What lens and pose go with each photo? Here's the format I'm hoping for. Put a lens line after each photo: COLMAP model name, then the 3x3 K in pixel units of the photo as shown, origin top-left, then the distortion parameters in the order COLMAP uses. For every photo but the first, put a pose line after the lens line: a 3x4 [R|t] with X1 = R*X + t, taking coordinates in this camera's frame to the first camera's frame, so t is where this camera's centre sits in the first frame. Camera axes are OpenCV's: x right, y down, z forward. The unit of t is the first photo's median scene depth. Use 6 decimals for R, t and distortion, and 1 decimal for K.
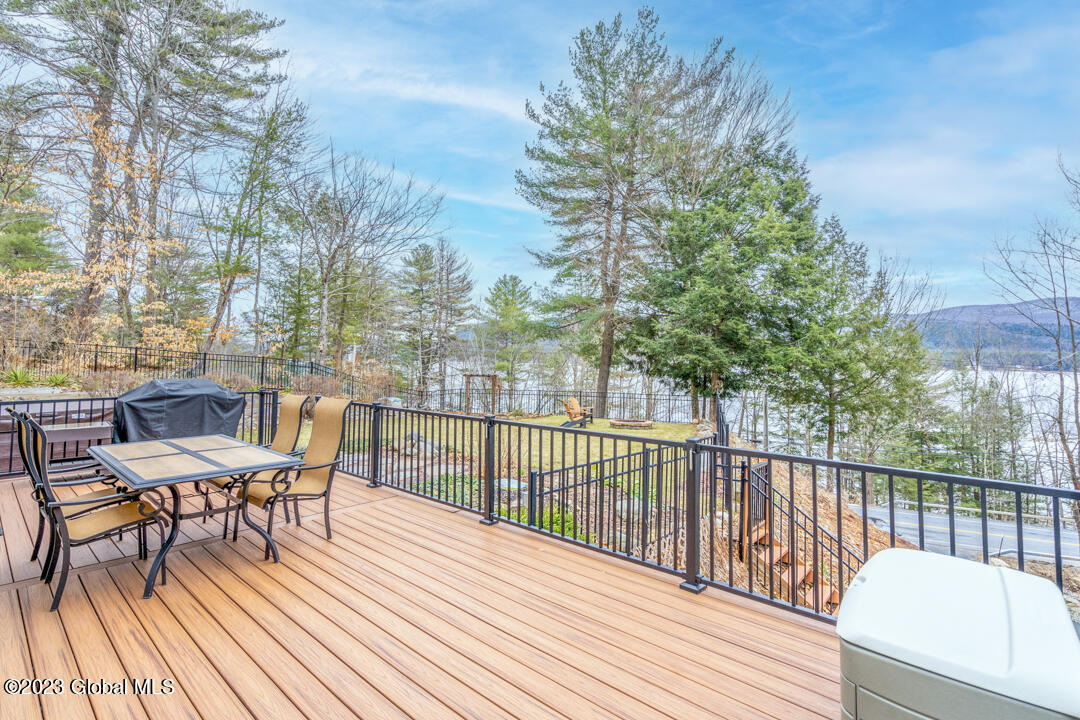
lens RADIAL K [[499.7, 0, 533.6], [0, 499.7, 351.4], [0, 0, 1]] dist [-0.005189, 0.002647]
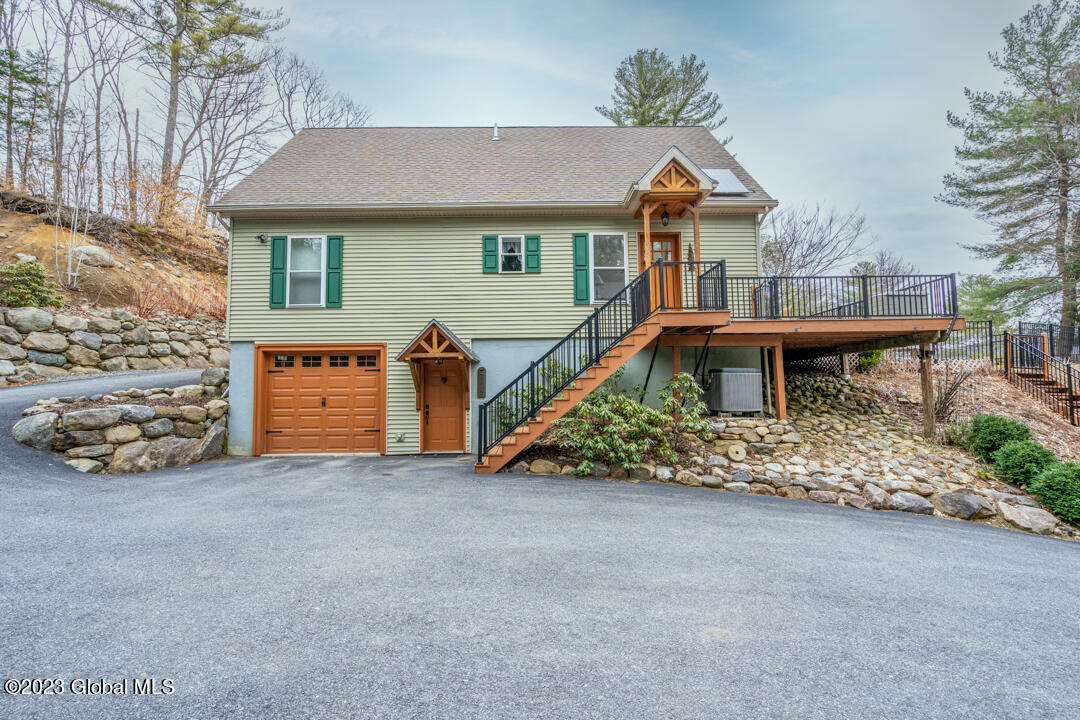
lens RADIAL K [[499.7, 0, 542.5], [0, 499.7, 358.8], [0, 0, 1]] dist [-0.005189, 0.002647]
pose [[0.678642, -0.072118, -0.730920, 0.148643], [0.023864, 0.996807, -0.076196, 0.102773], [0.734081, 0.034267, 0.678197, -0.392448]]
